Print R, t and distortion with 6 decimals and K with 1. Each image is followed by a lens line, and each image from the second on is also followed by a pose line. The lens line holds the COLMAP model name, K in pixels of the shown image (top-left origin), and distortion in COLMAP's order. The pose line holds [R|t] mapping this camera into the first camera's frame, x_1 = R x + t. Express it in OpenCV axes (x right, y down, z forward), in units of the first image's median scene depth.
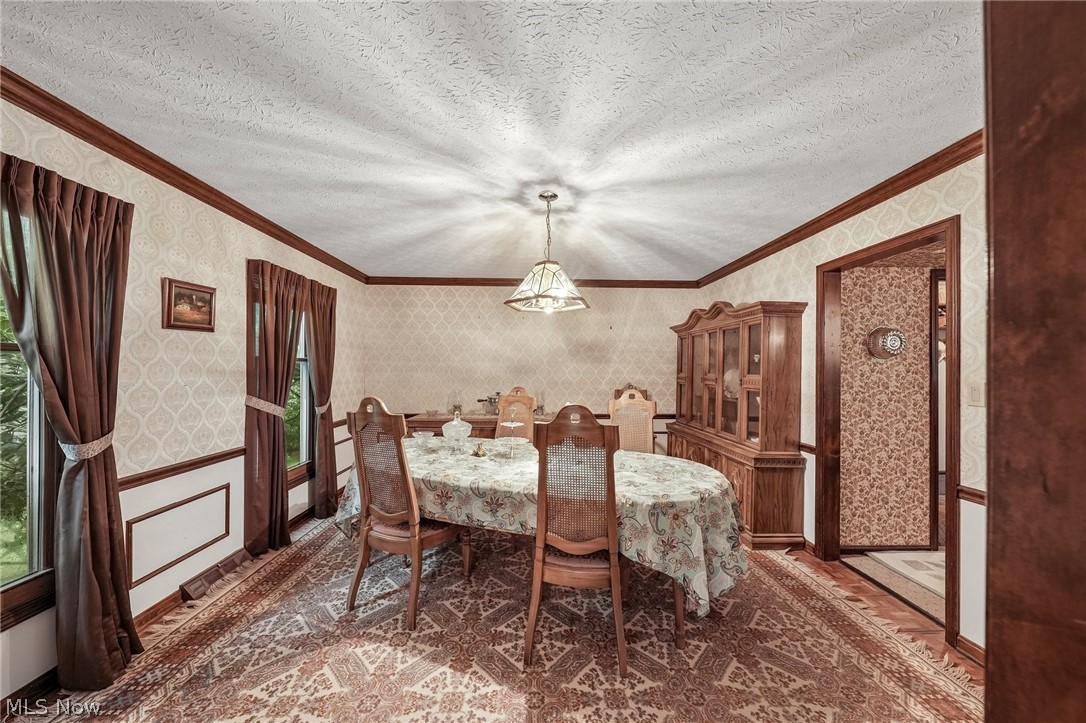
lens RADIAL K [[370.6, 0, 542.9], [0, 370.6, 370.0], [0, 0, 1]] dist [0.000039, -0.000036]
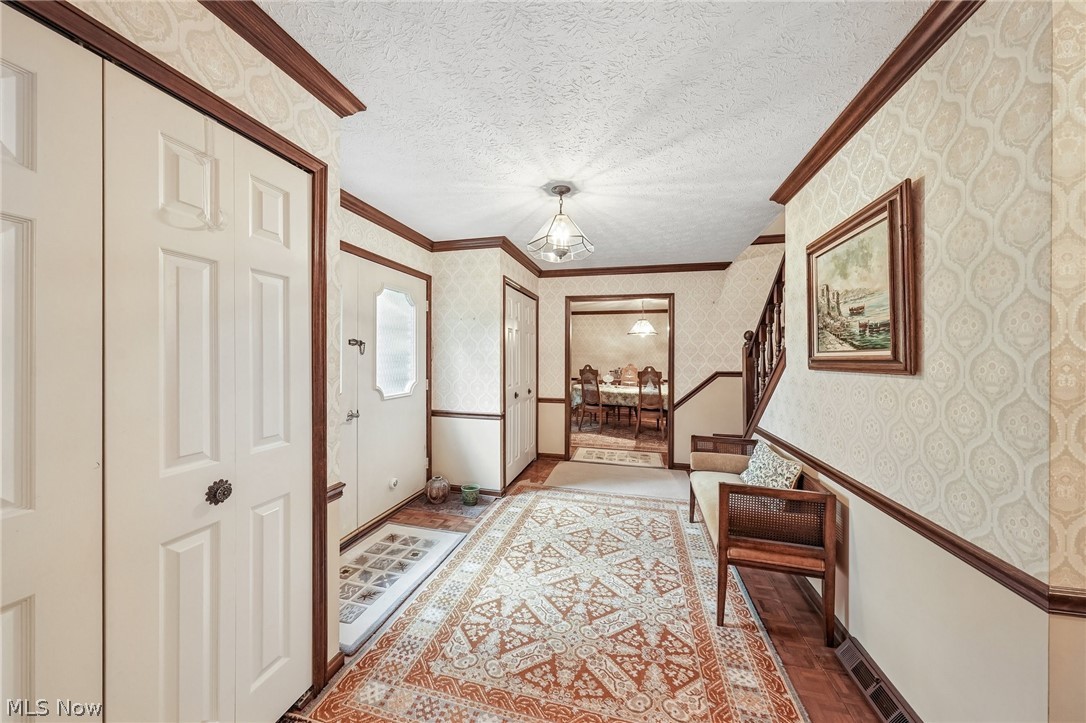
lens RADIAL K [[370.6, 0, 543.0], [0, 370.6, 358.6], [0, 0, 1]] dist [0.000039, -0.000036]
pose [[0.962356, -0.005762, -0.271730, 0.058272], [0.007135, 0.999966, 0.004062, 0.000705], [0.271697, -0.005848, 0.962365, -2.251018]]
